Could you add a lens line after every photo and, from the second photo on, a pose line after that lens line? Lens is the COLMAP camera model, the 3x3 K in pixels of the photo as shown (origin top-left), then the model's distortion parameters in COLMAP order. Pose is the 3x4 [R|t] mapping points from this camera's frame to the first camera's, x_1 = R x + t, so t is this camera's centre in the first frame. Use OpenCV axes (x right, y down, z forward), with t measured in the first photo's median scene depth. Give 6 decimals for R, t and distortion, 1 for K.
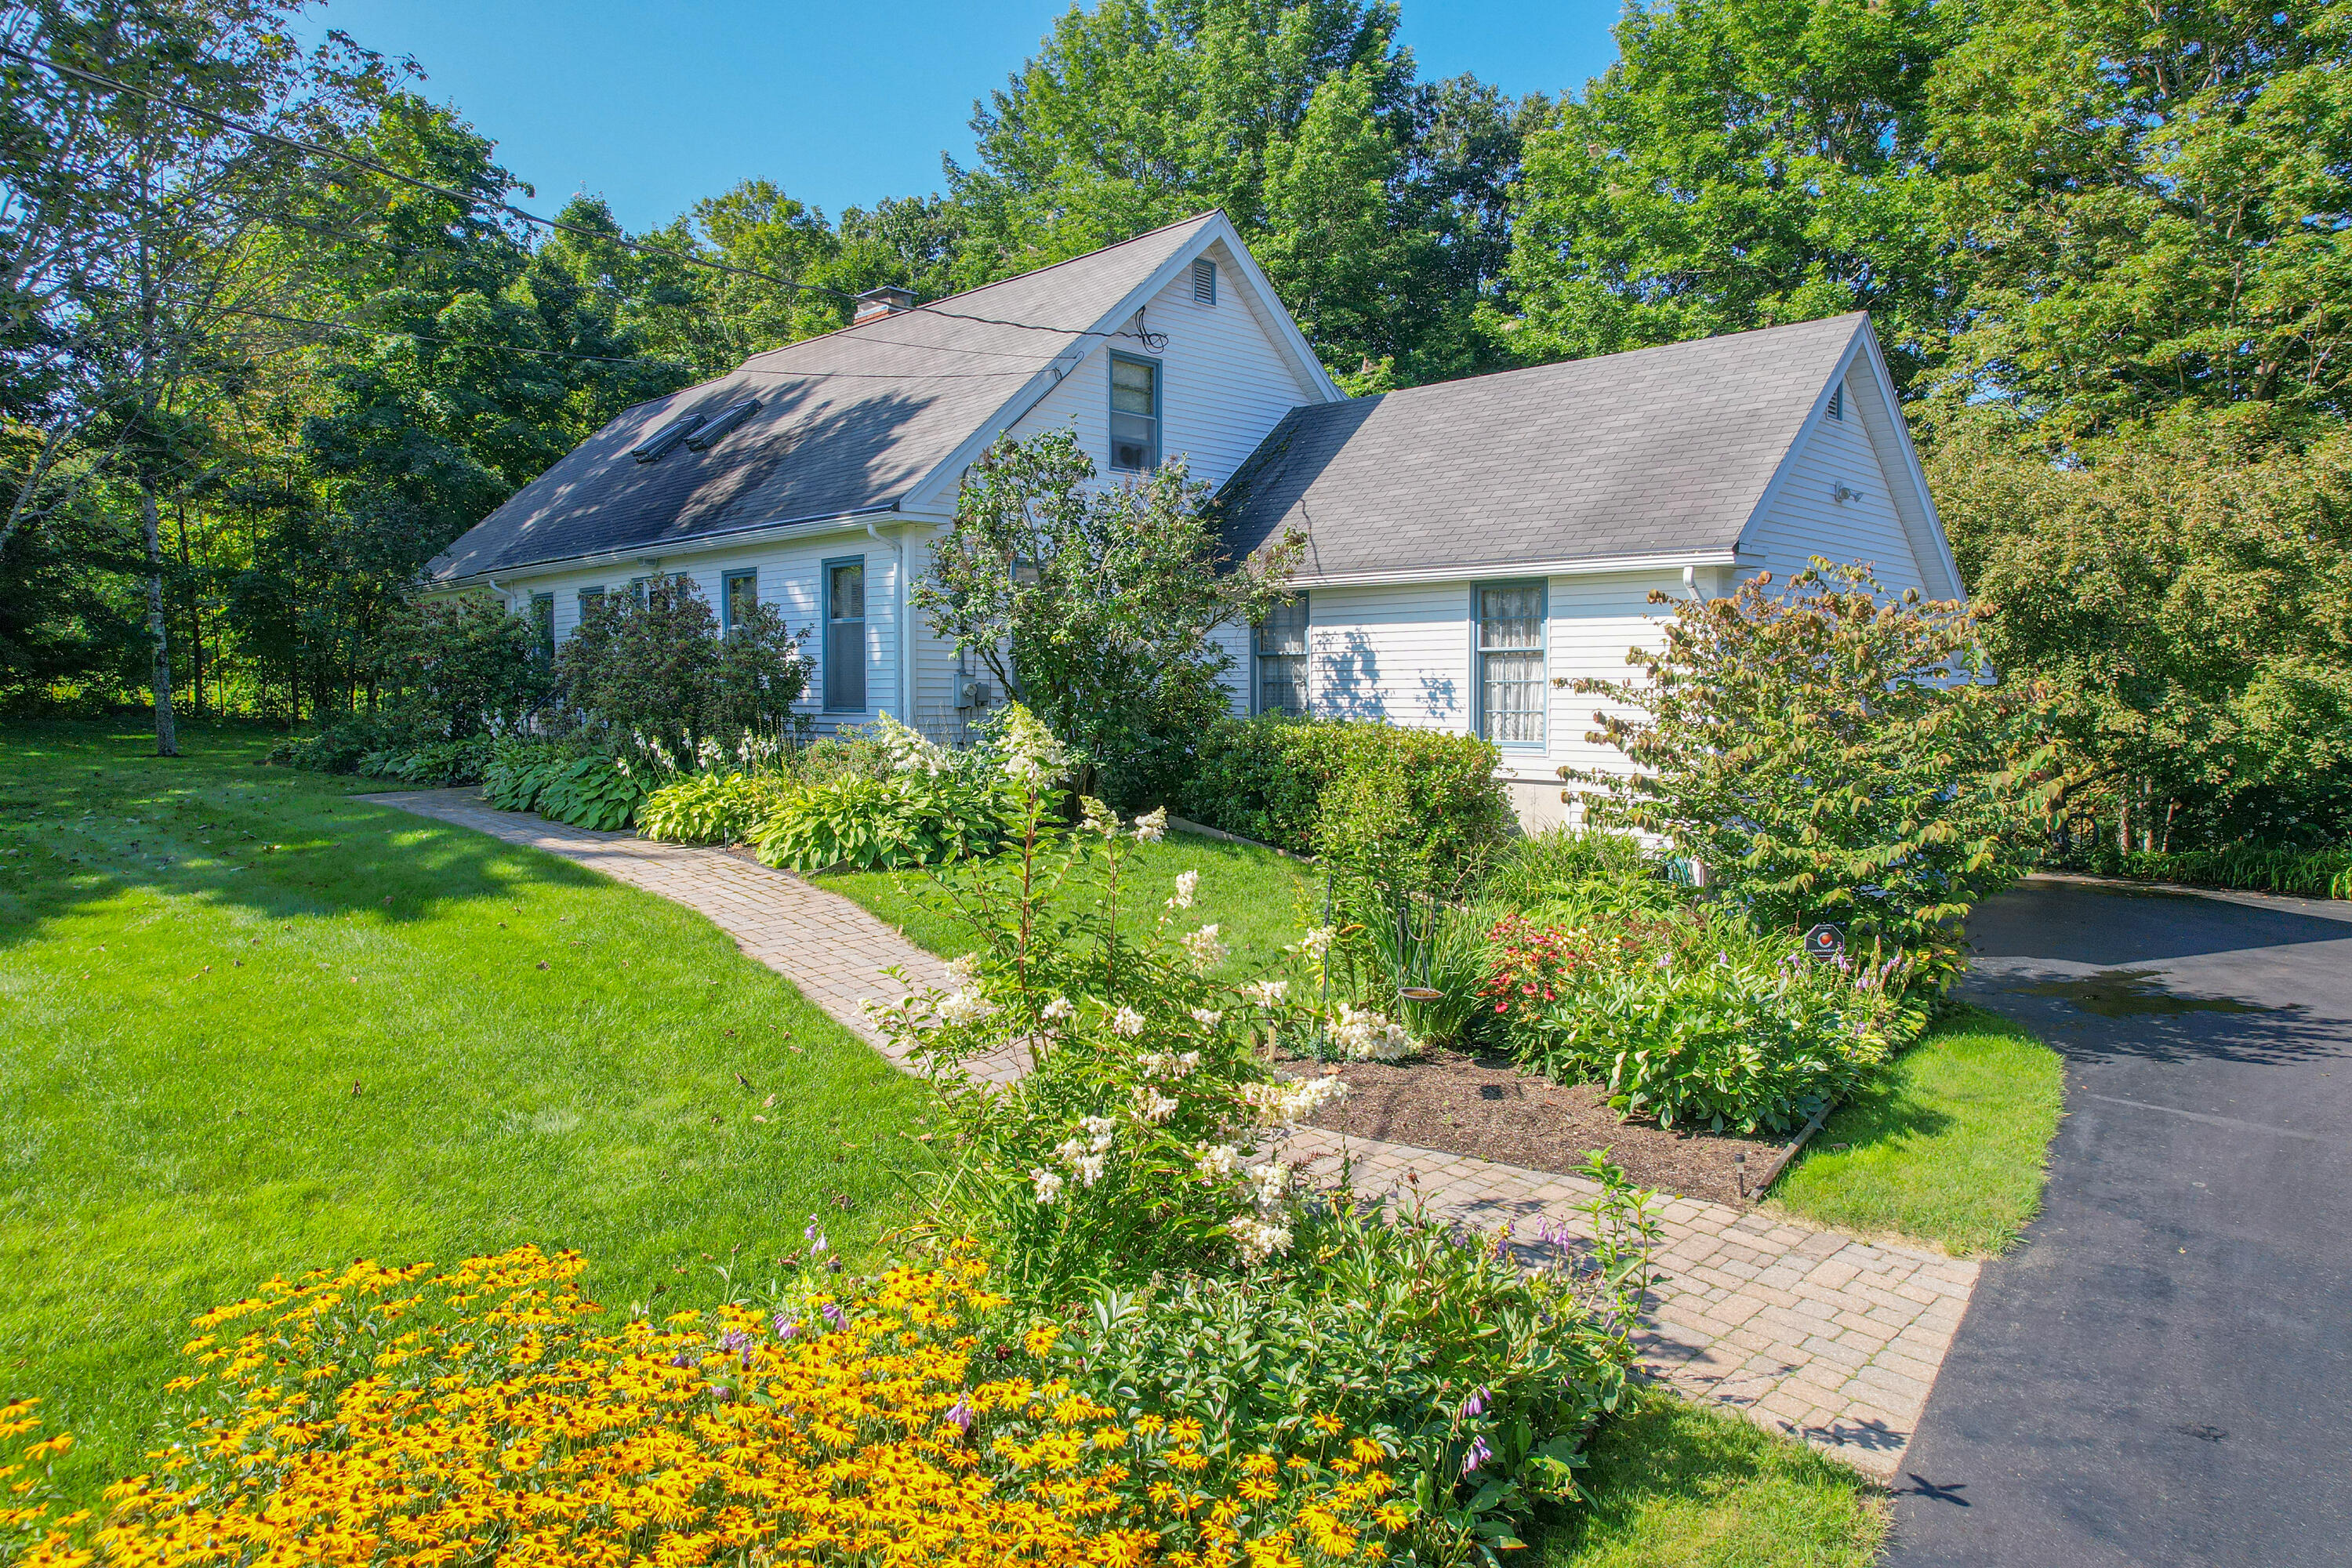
lens RADIAL K [[1506.1, 0, 1165.2], [0, 1506.1, 772.6], [0, 0, 1]] dist [-0.073215, 0.065869]
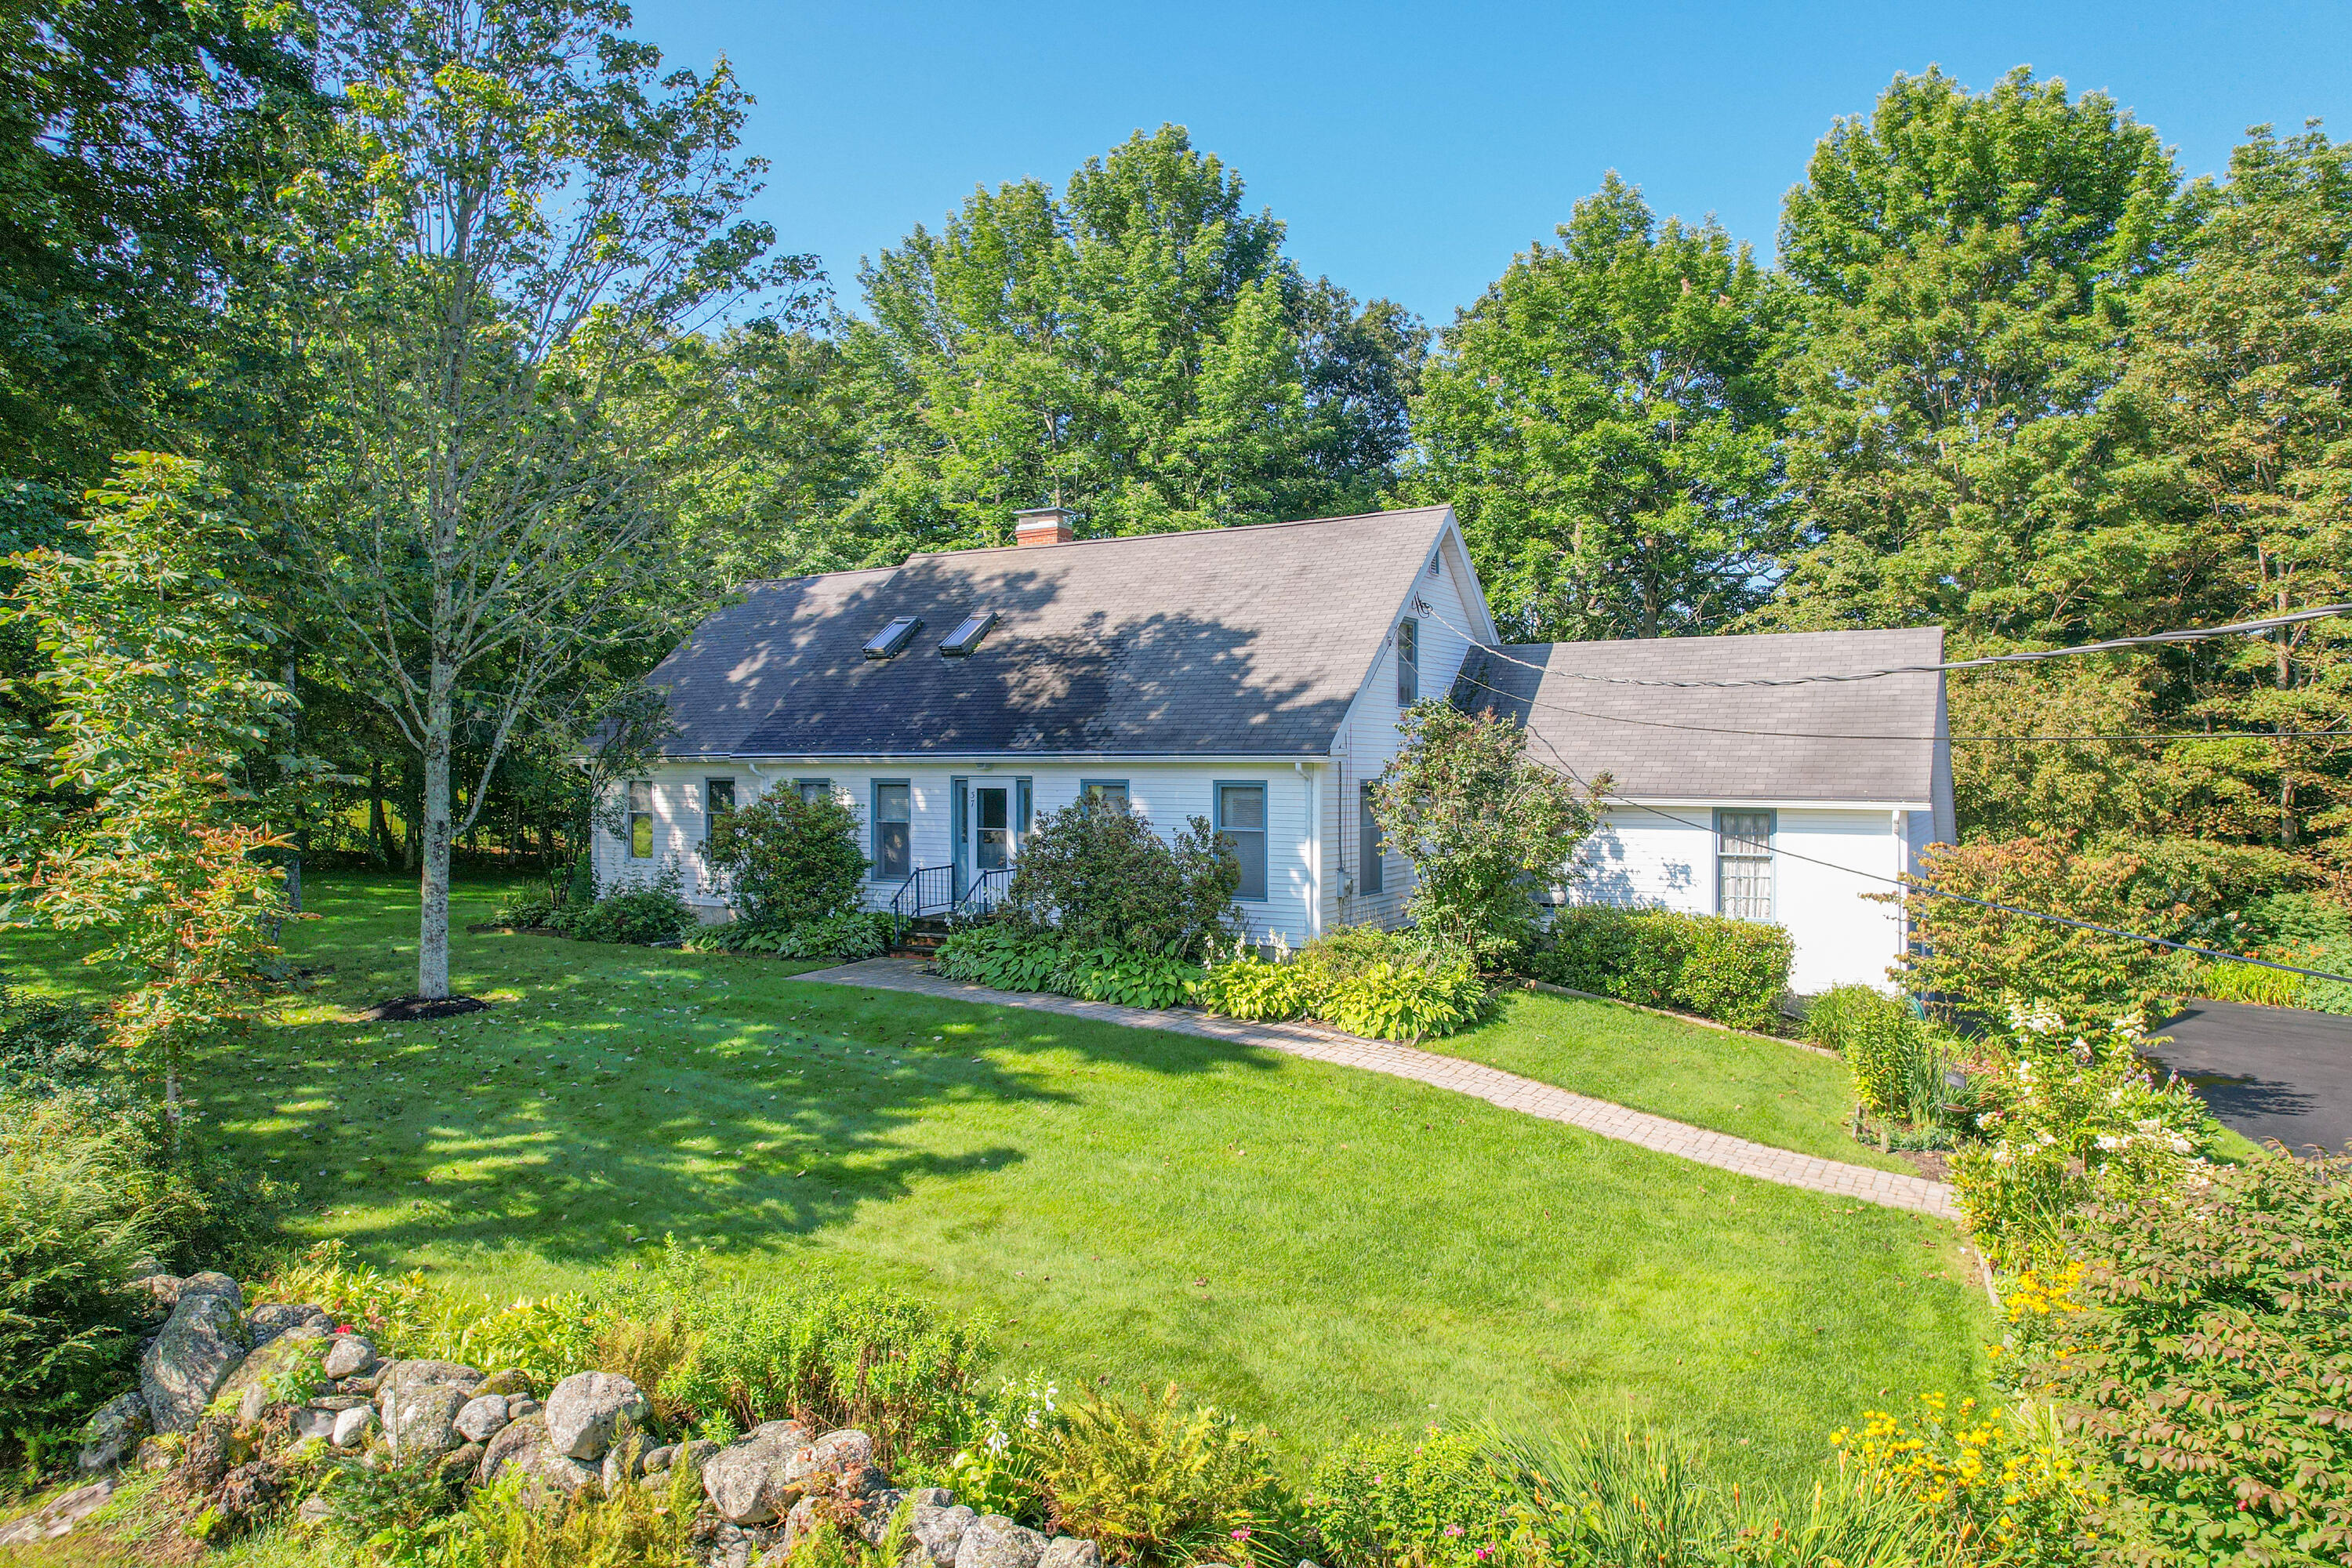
lens RADIAL K [[1506.1, 0, 1172.0], [0, 1506.1, 772.9], [0, 0, 1]] dist [-0.073215, 0.065869]
pose [[0.967794, -0.001403, 0.251741, -0.635450], [0.014135, 0.998710, -0.048776, -0.093925], [-0.251348, 0.050763, 0.966565, -0.245456]]
